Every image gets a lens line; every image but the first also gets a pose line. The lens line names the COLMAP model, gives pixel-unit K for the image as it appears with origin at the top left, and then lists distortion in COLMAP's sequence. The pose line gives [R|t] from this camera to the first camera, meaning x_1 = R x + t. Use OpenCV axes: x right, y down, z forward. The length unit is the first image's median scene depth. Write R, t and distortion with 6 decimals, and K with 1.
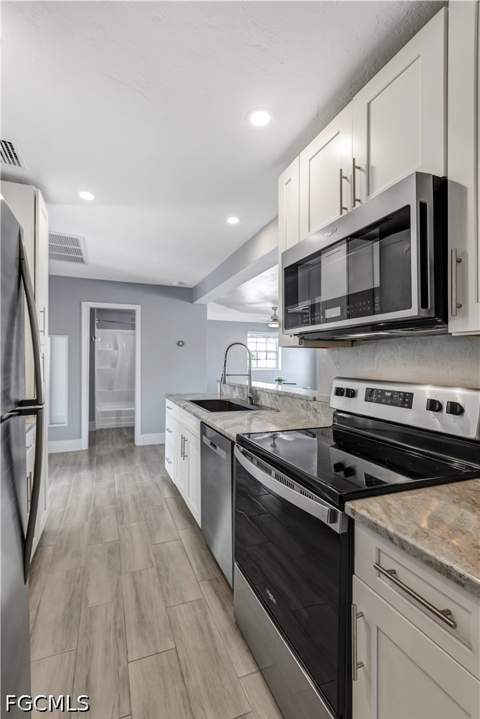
lens RADIAL K [[307.4, 0, 240.0], [0, 307.4, 359.5], [0, 0, 1]] dist [-0.020313, -0.000080]
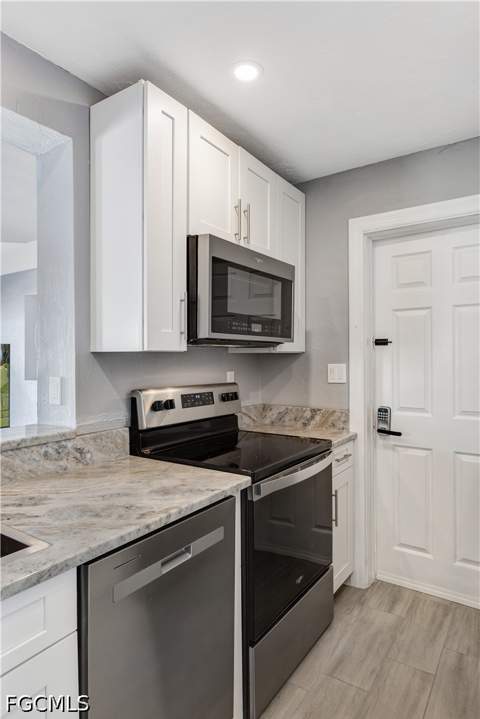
lens RADIAL K [[430.8, 0, 240.0], [0, 430.8, 359.5], [0, 0, 1]] dist [0.000534, 0.001446]
pose [[-0.536894, -0.008278, 0.843609, -0.946307], [-0.001232, 0.999958, 0.009028, -0.039631], [-0.843649, 0.003808, -0.536882, 1.716792]]
